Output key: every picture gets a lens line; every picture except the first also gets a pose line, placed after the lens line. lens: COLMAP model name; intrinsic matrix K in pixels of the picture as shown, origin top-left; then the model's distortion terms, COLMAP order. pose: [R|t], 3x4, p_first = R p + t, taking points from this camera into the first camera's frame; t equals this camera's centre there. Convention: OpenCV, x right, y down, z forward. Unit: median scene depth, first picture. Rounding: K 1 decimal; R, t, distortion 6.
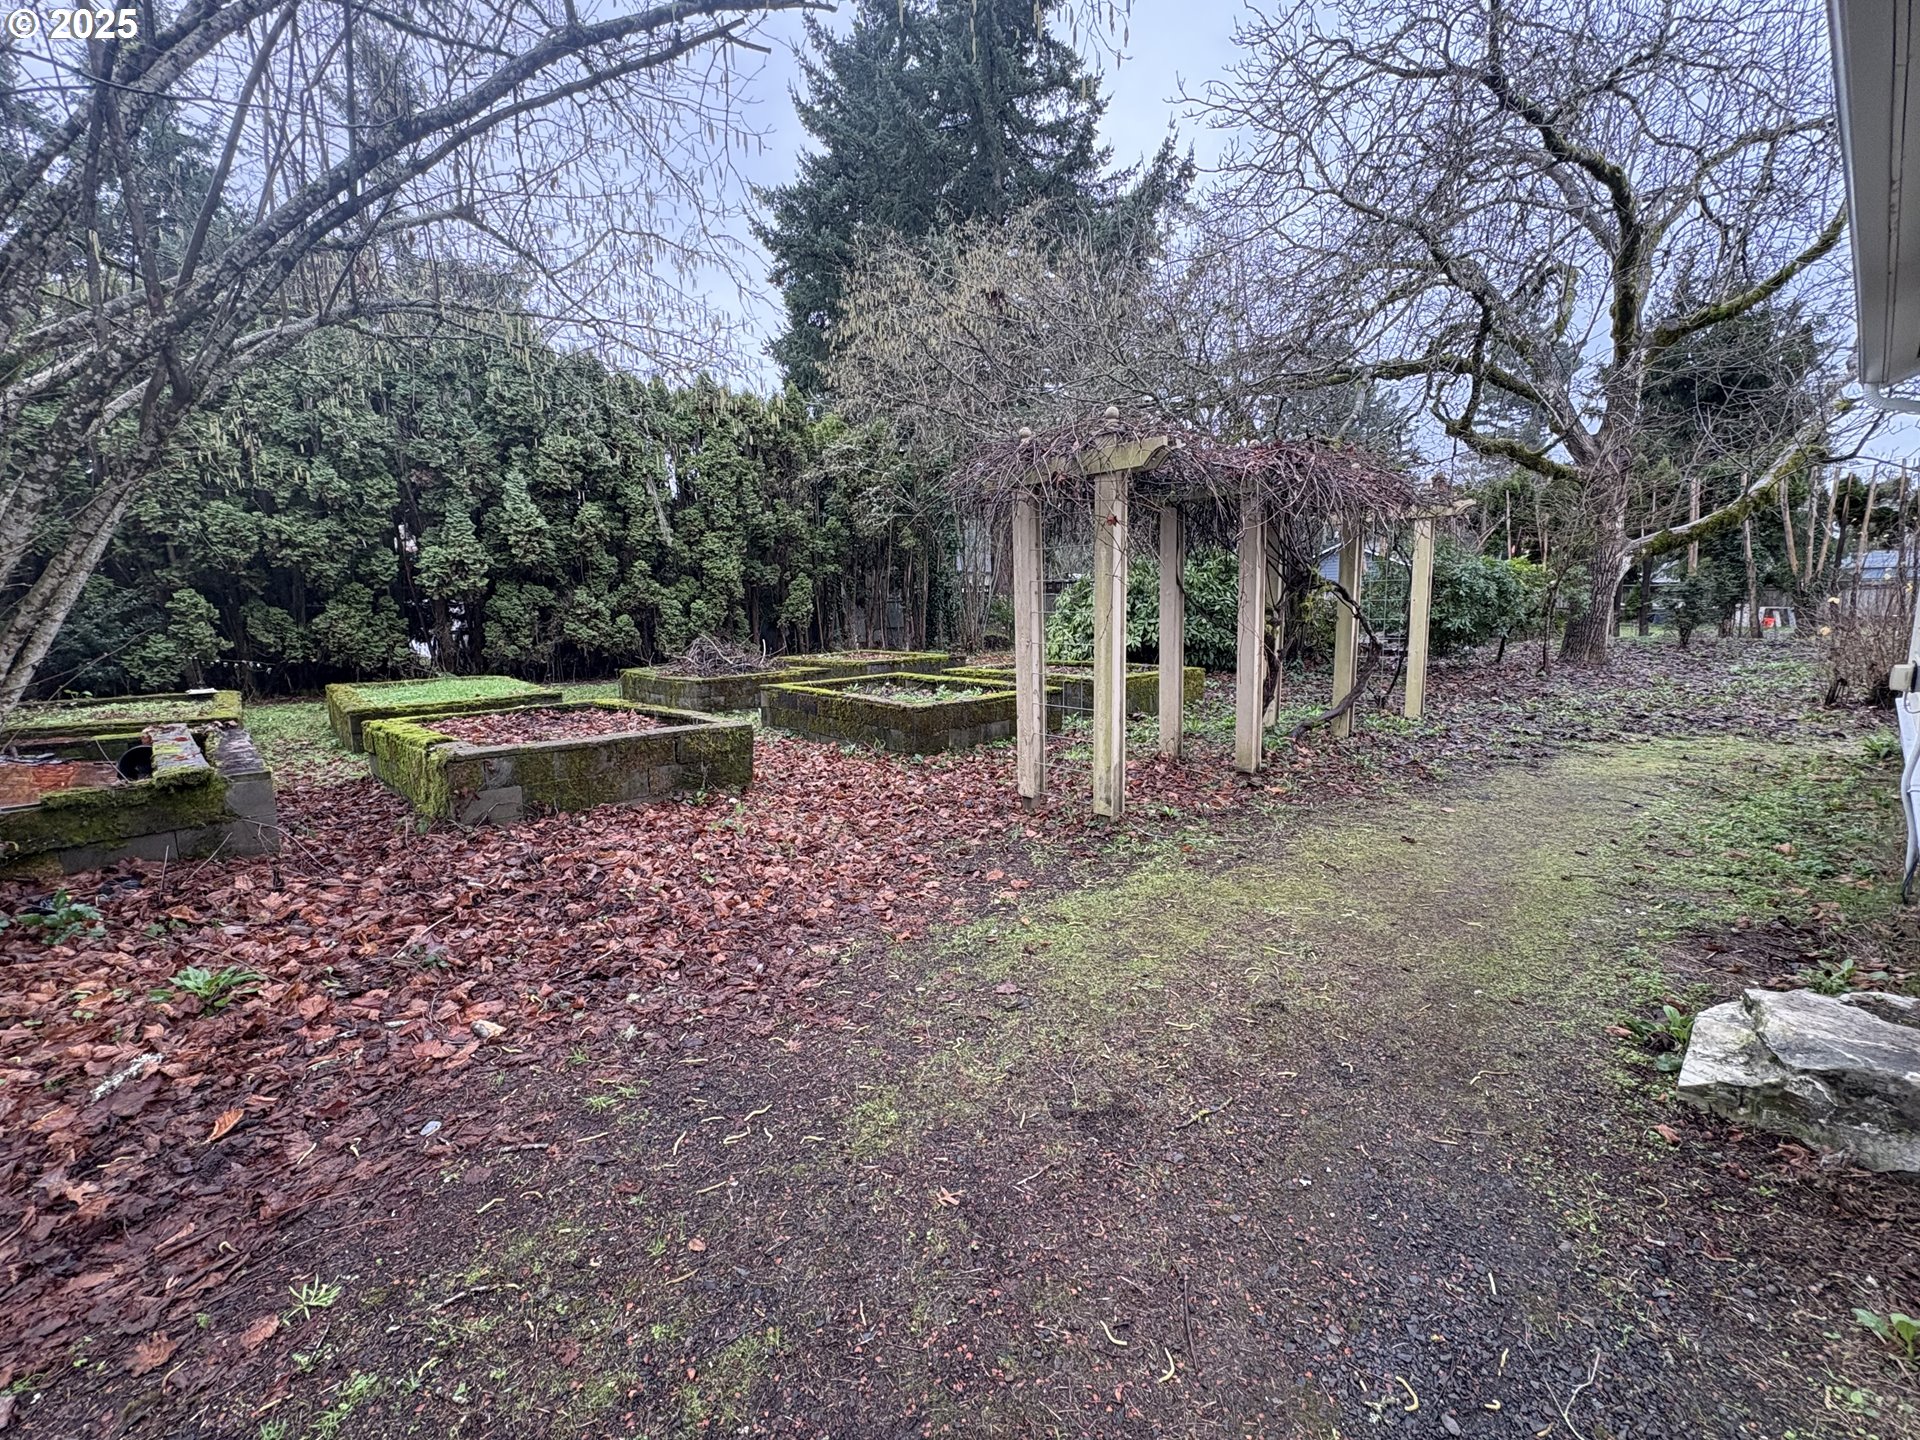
lens RADIAL K [[814.8, 0, 960.0], [0, 814.8, 720.0], [0, 0, 1]] dist [-0.000327, -0.000206]
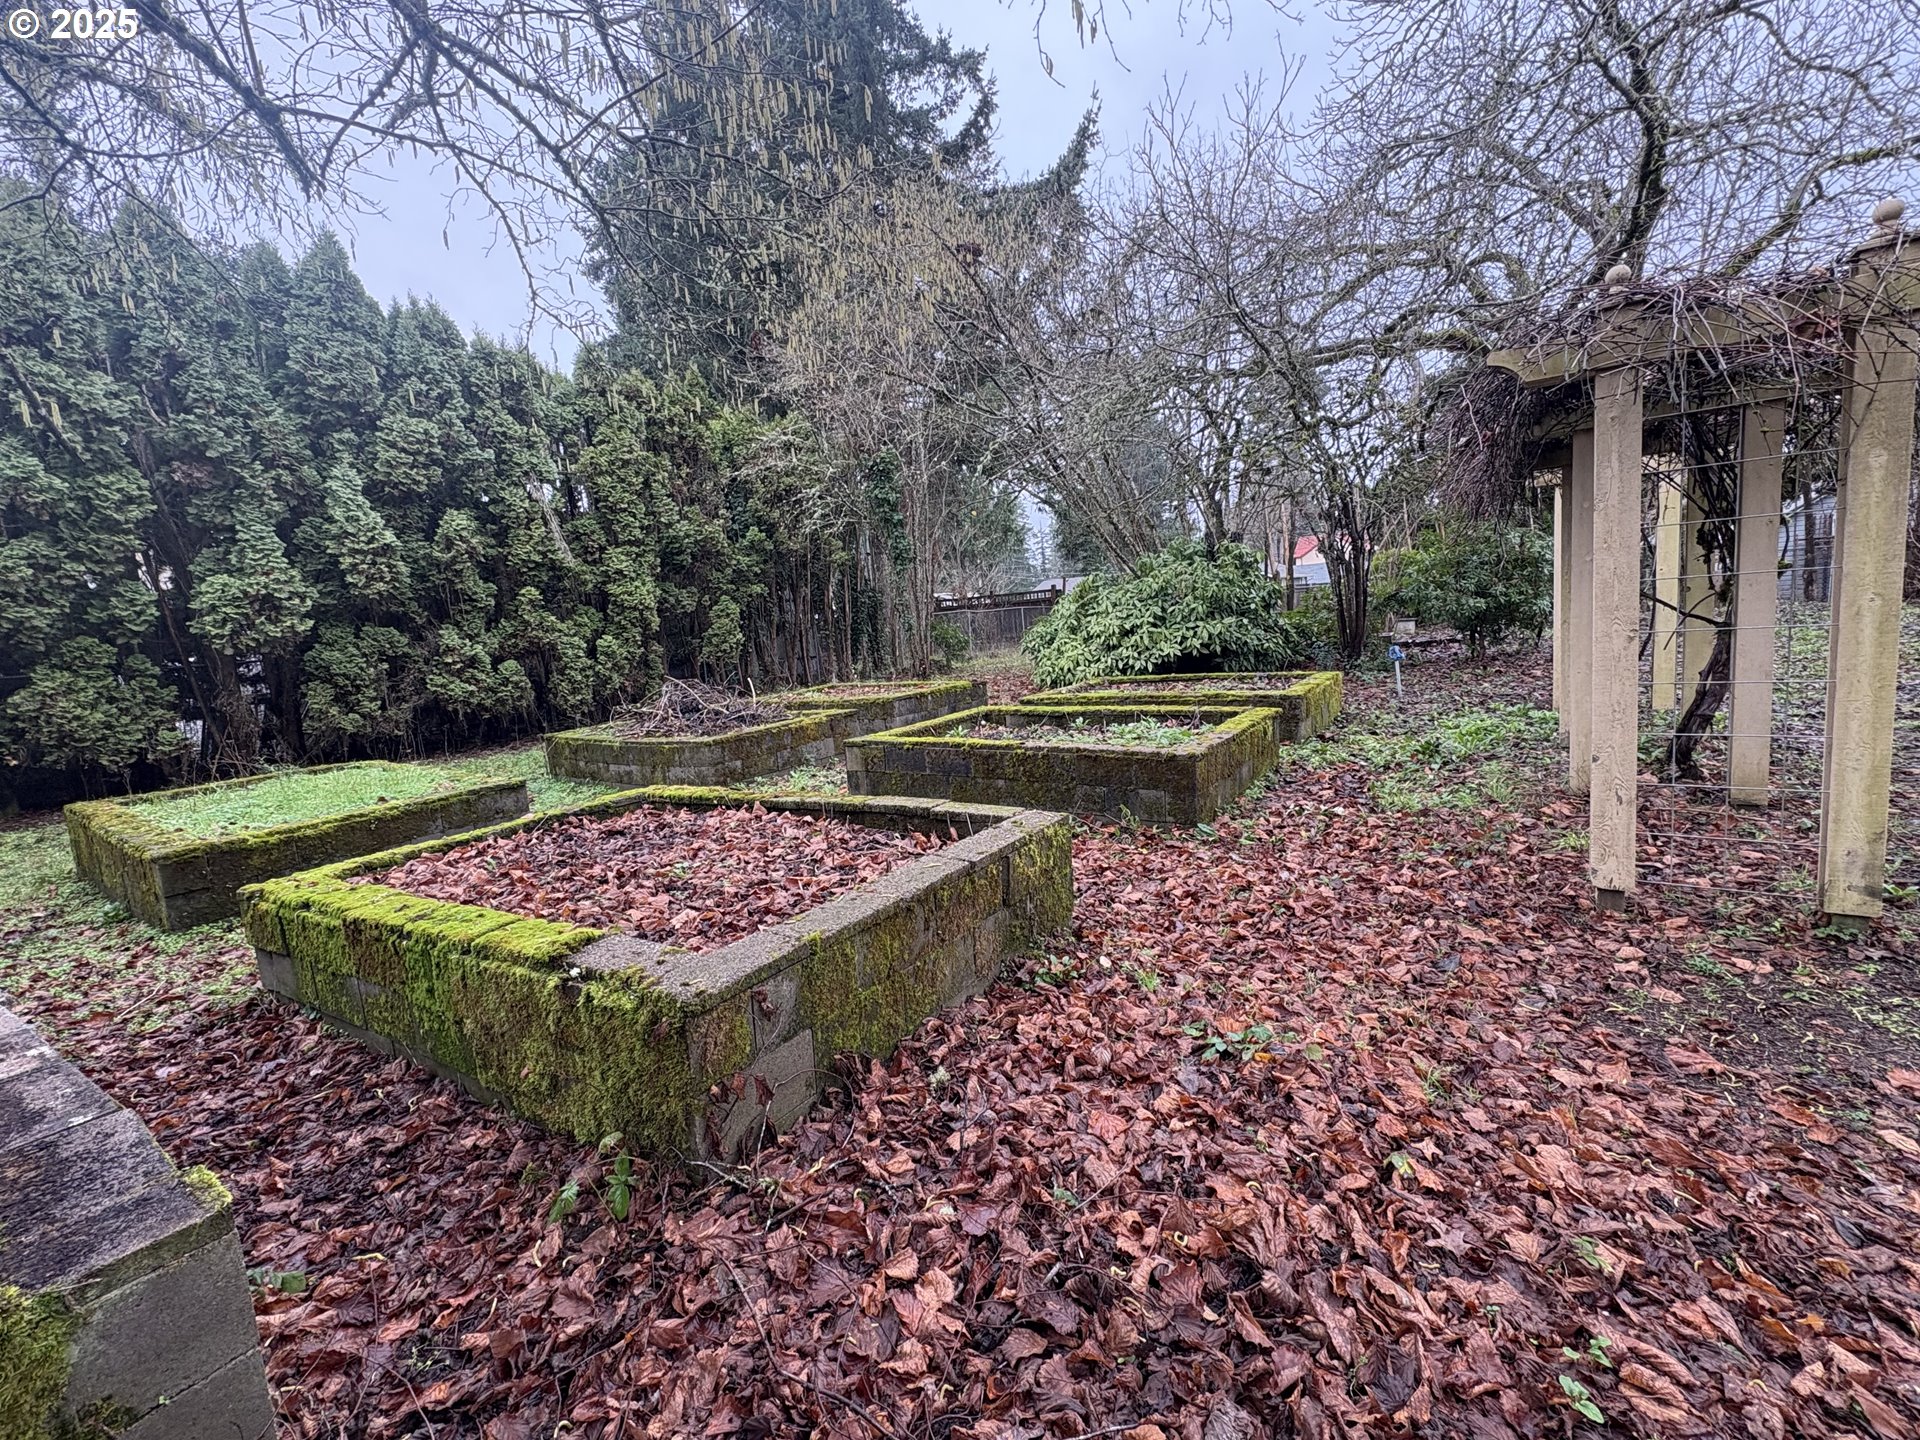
lens RADIAL K [[814.8, 0, 960.0], [0, 814.8, 720.0], [0, 0, 1]] dist [-0.000327, -0.000206]
pose [[0.970799, -0.083698, 0.224820, -0.203452], [0.090544, 0.995686, -0.020297, -0.024985], [-0.222152, 0.040060, 0.974189, 0.205487]]
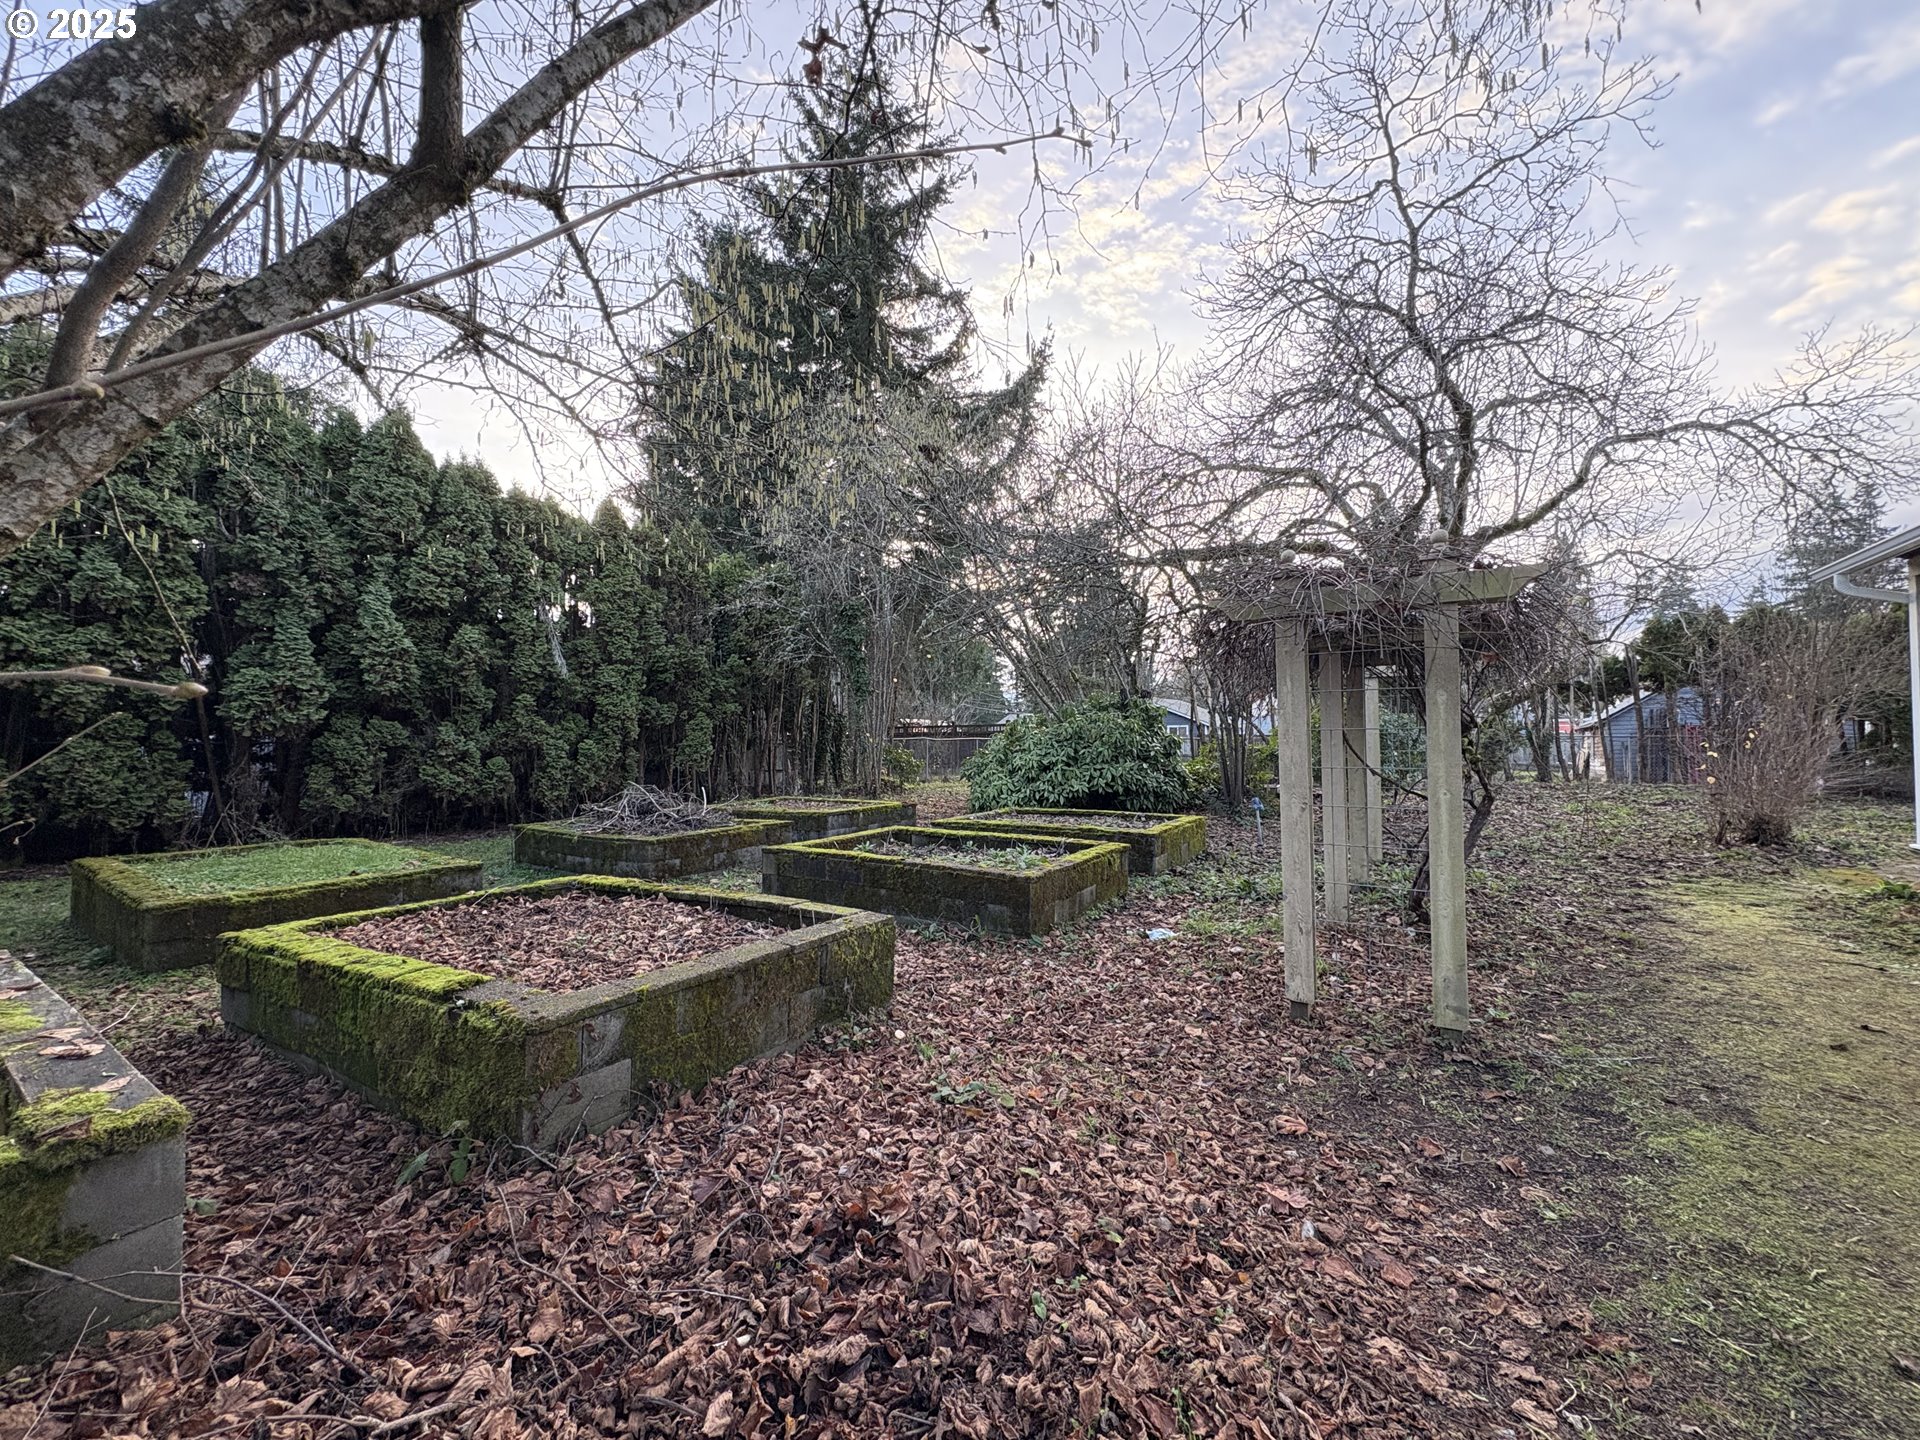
lens RADIAL K [[760.4, 0, 960.0], [0, 760.4, 720.0], [0, 0, 1]] dist [-0.001411, -0.000020]
pose [[0.966098, 0.018903, 0.257482, -0.169627], [0.026095, 0.985058, -0.170232, -0.022635], [-0.256852, 0.171180, 0.951170, 0.138658]]
